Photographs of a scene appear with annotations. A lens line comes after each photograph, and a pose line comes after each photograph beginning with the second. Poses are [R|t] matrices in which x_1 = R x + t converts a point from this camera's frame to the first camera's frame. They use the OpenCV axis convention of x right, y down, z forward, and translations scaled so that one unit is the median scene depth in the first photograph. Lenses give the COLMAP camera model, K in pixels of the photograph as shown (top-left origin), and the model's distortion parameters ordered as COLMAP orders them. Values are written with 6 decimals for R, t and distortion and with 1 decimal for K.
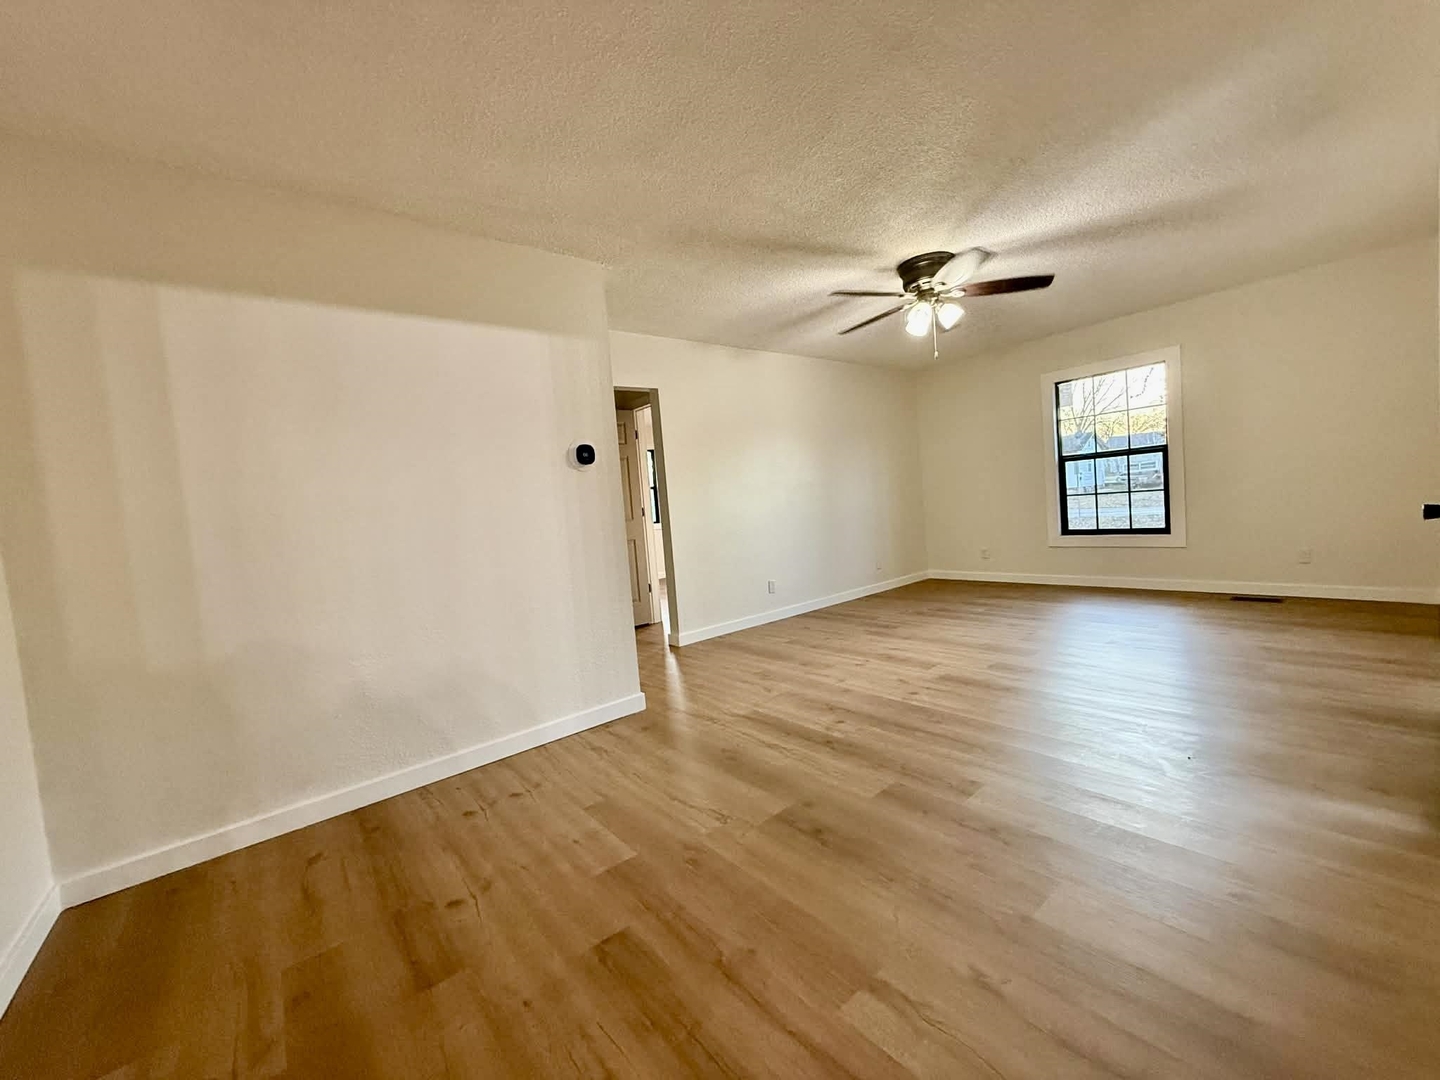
lens RADIAL K [[573.0, 0, 704.3], [0, 573.0, 550.1], [0, 0, 1]] dist [-0.002930, -0.000023]
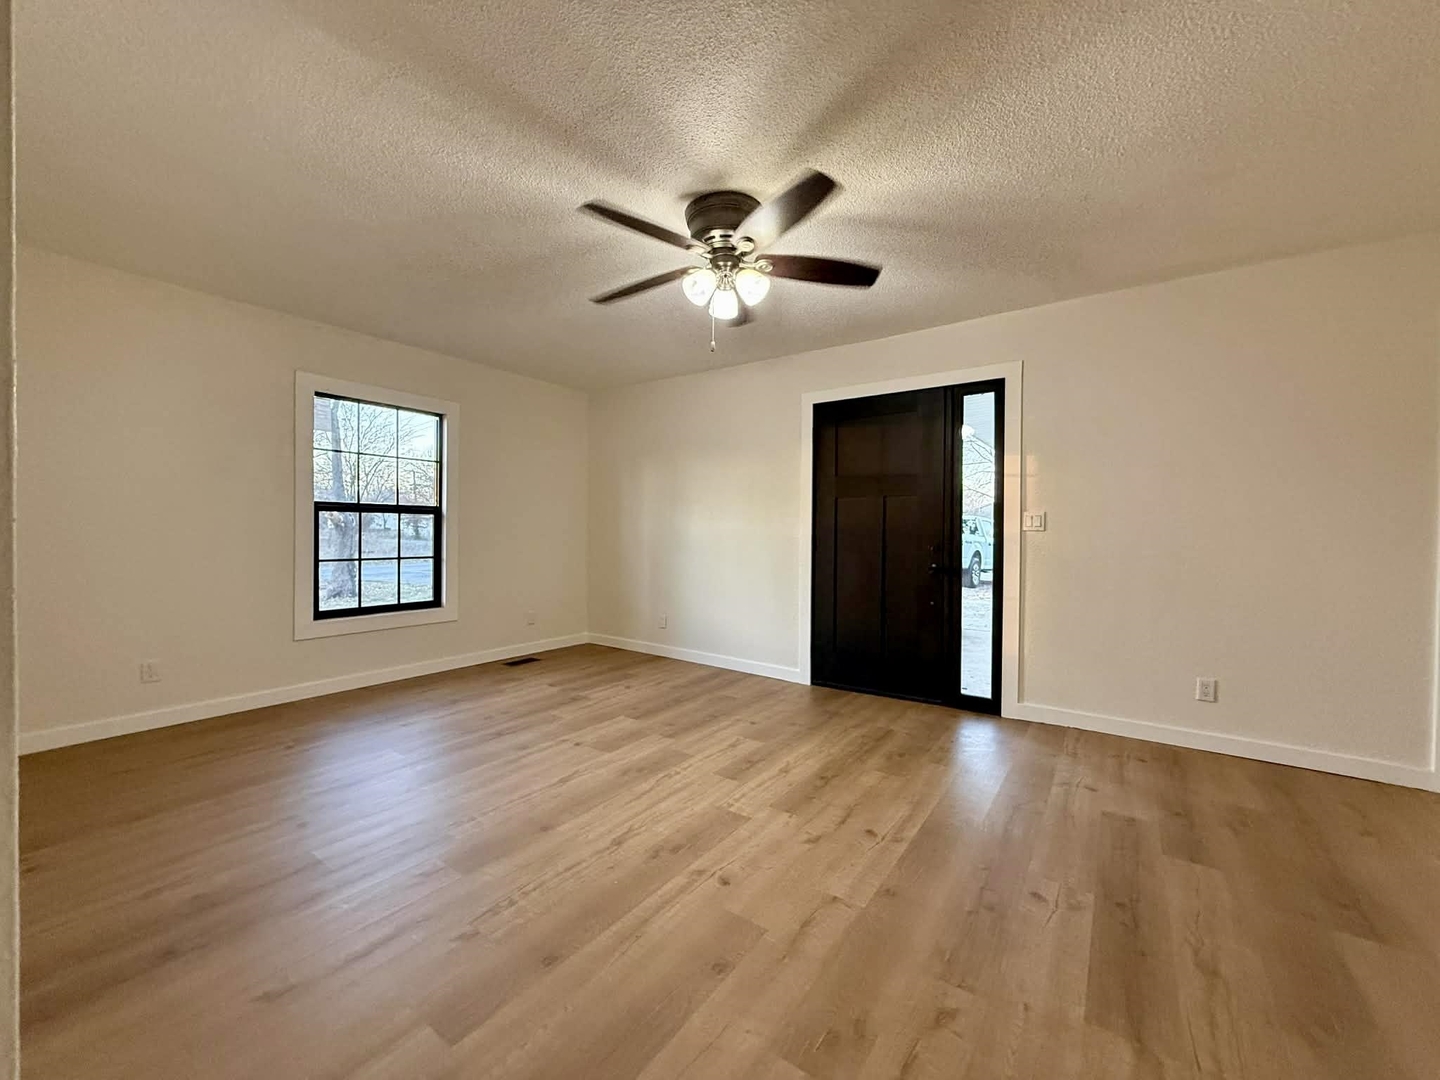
lens RADIAL K [[573.0, 0, 721.7], [0, 573.0, 539.5], [0, 0, 1]] dist [-0.002930, -0.000023]
pose [[-0.284913, 0.067641, 0.956164, -0.166493], [0.091545, 0.994868, -0.043101, -0.054923], [-0.954172, 0.075252, -0.289643, 0.843330]]
